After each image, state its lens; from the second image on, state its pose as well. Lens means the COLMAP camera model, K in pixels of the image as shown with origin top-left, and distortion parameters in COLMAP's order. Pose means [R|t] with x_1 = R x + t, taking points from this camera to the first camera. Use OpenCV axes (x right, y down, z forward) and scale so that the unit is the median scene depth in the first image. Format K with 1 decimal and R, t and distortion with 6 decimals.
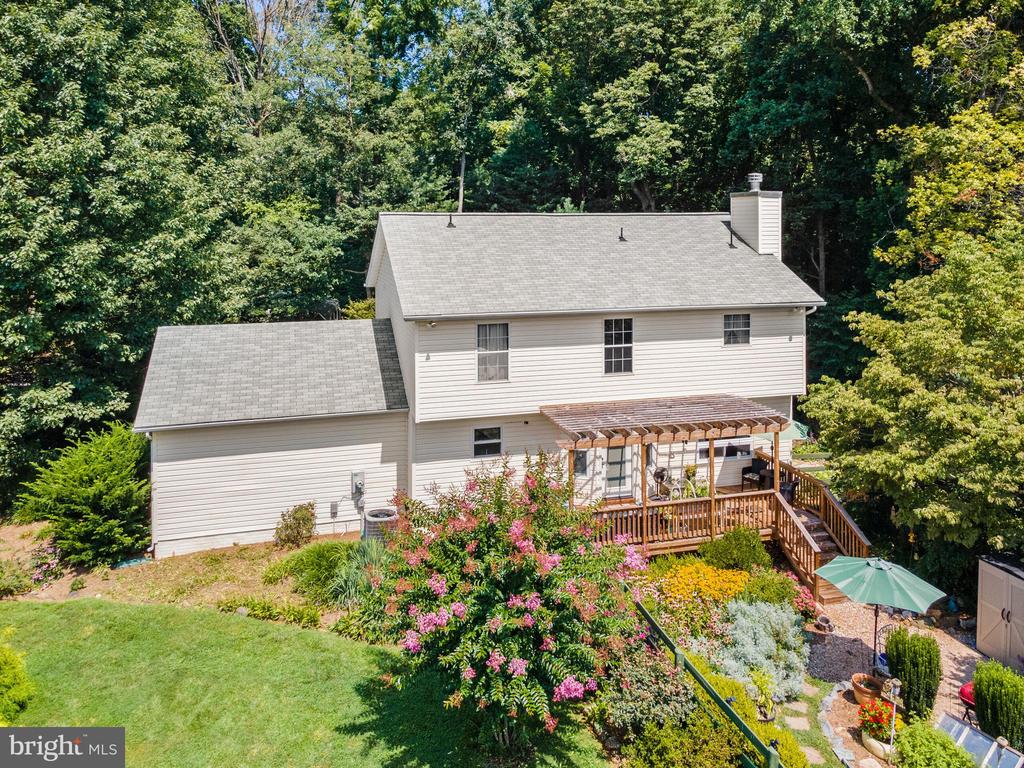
lens RADIAL K [[781.9, 0, 520.7], [0, 781.9, 235.1], [0, 0, 1]] dist [0.029541, -0.007108]
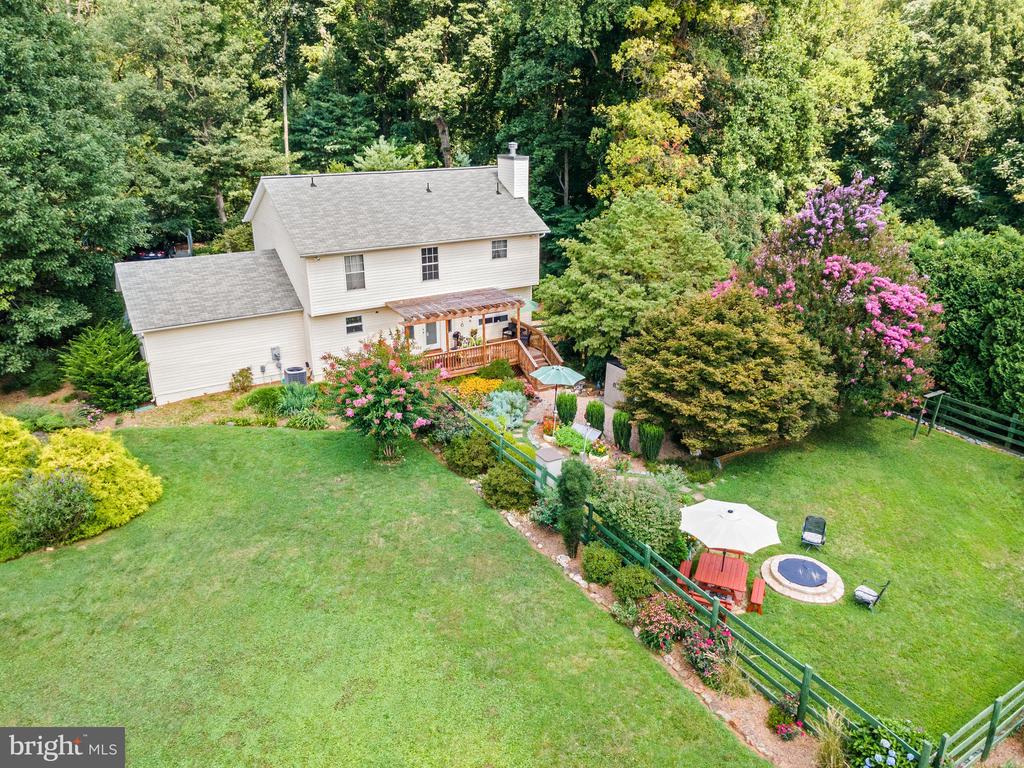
lens RADIAL K [[724.6, 0, 511.5], [0, 724.6, 357.8], [0, 0, 1]] dist [0.029244, 0.007641]
pose [[0.968822, -0.080606, 0.234279, -0.083137], [0.002145, 0.948291, 0.317396, -0.155361], [-0.247748, -0.306998, 0.918898, -0.512974]]
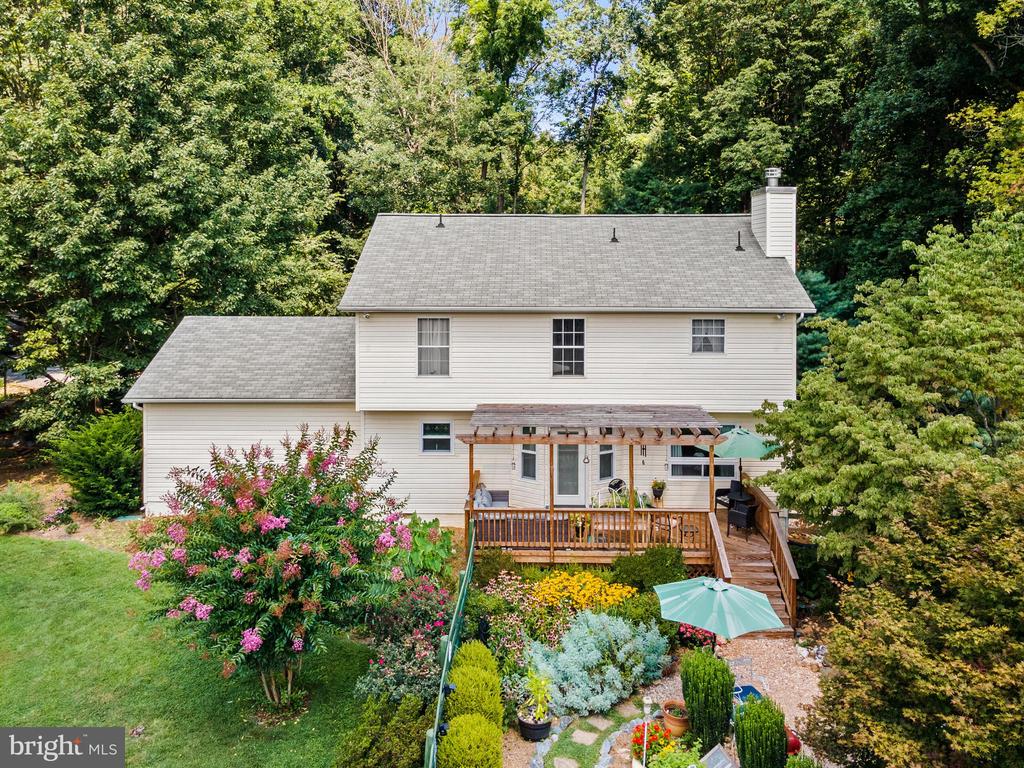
lens RADIAL K [[804.5, 0, 514.1], [0, 804.5, 259.7], [0, 0, 1]] dist [0.036143, 0.002254]
pose [[0.955788, 0.008191, -0.293942, 0.343528], [-0.009662, 0.999947, -0.003553, 0.038222], [0.293898, 0.006236, 0.955817, 0.038785]]
